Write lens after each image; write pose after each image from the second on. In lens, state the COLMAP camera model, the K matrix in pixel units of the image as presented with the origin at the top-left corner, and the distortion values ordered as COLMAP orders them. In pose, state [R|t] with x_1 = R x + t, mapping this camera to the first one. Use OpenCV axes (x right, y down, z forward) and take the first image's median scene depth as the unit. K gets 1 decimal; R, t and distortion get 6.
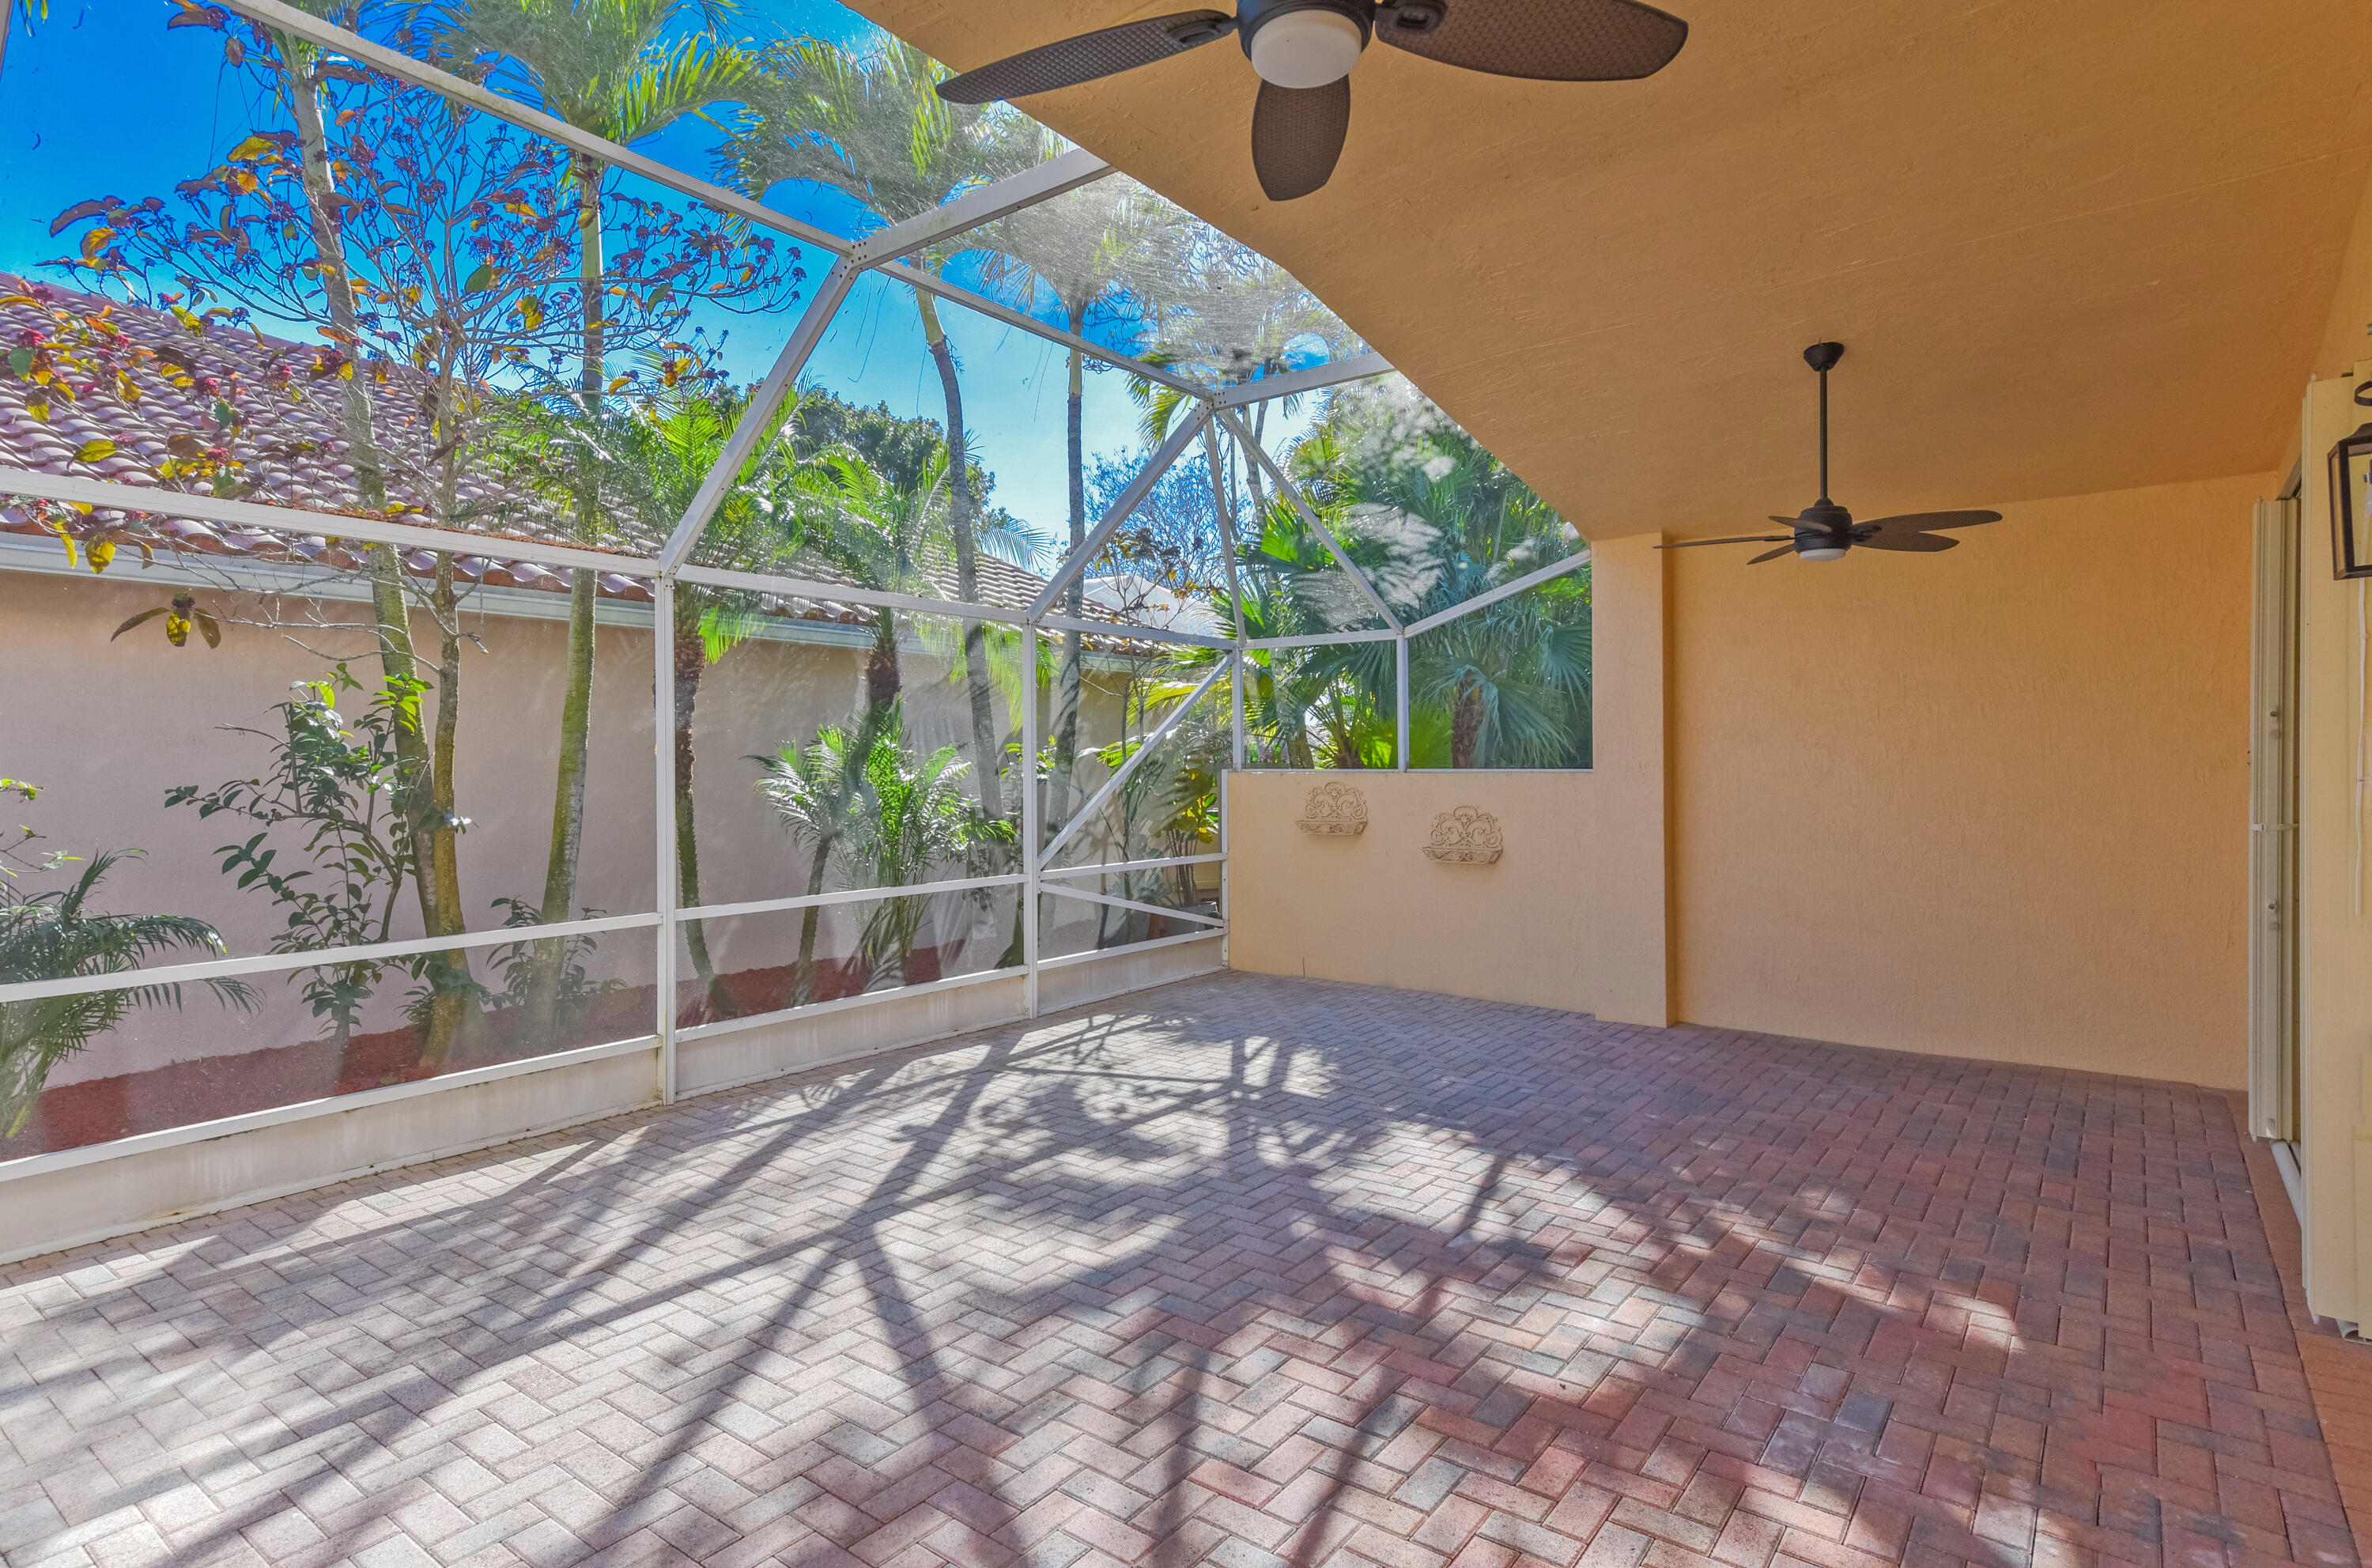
lens RADIAL K [[1243.6, 0, 1194.3], [0, 1243.6, 773.6], [0, 0, 1]] dist [0.027179, 0.000203]
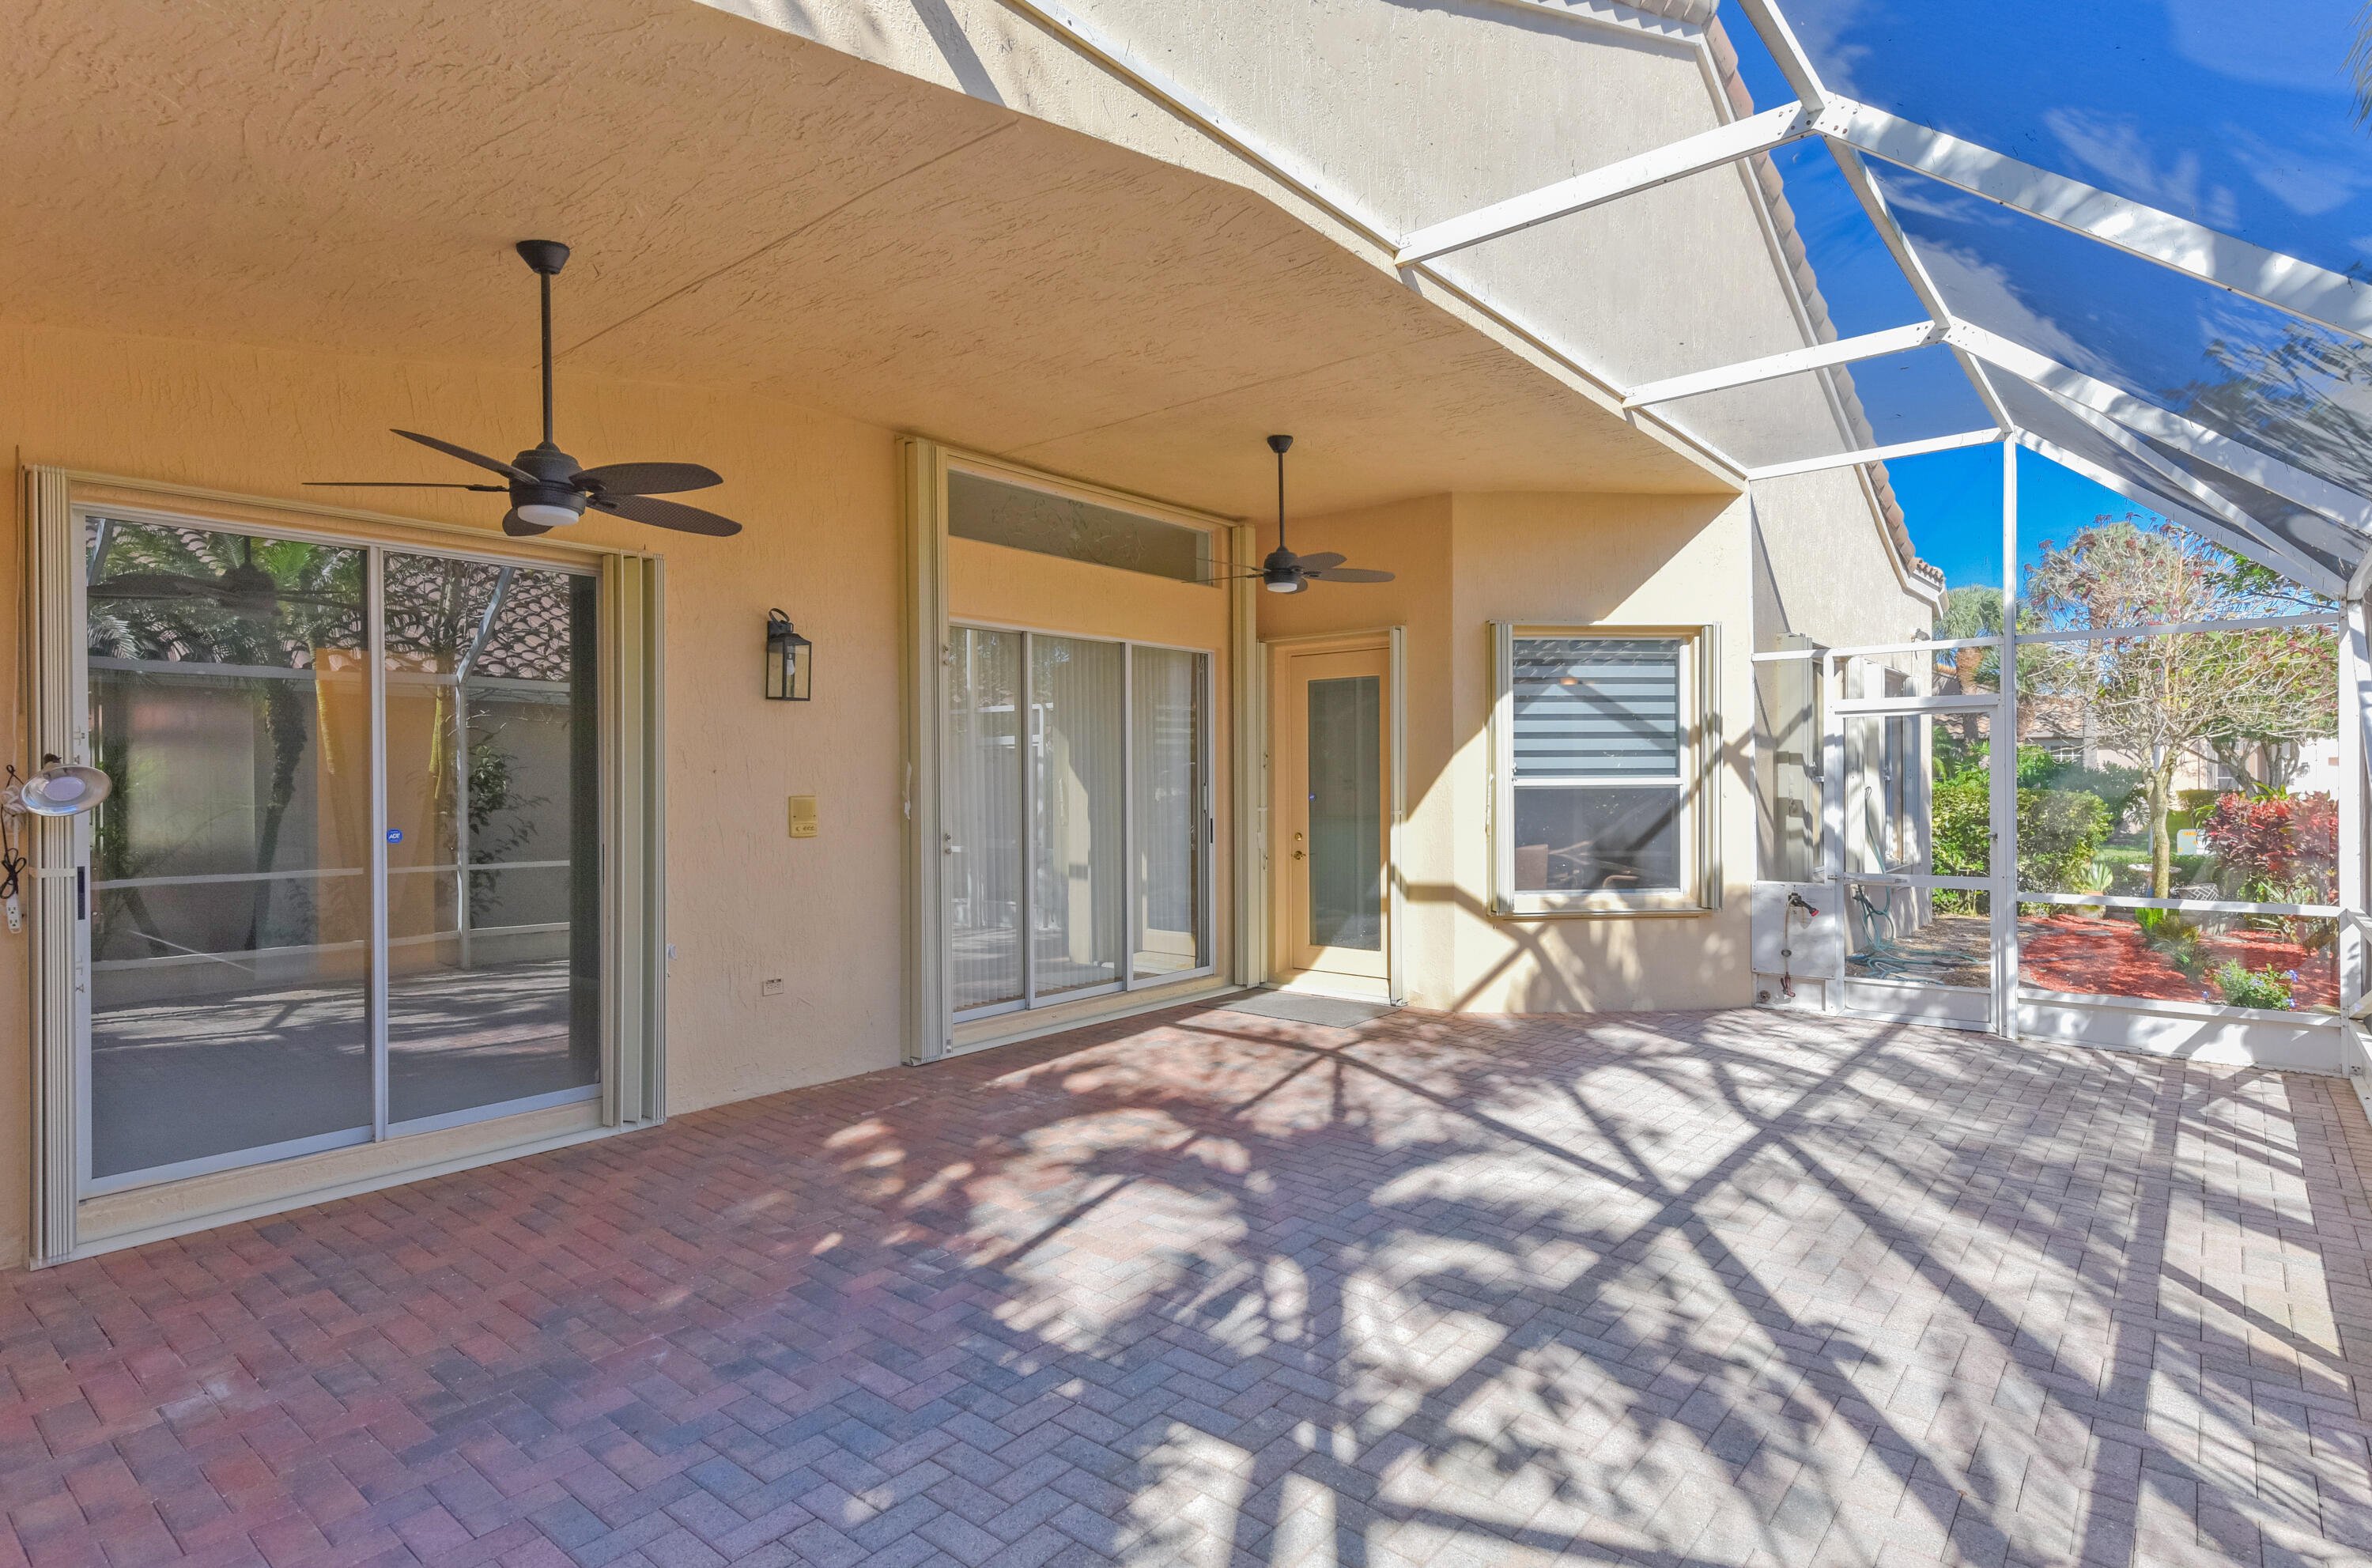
lens RADIAL K [[1208.8, 0, 1186.0], [0, 1208.8, 784.0], [0, 0, 1]] dist [0.018684, -0.000007]
pose [[-0.998829, 0.009935, 0.047344, 0.083705], [0.010418, 0.999896, 0.009971, -0.013852], [-0.047240, 0.010452, -0.998829, 1.736745]]
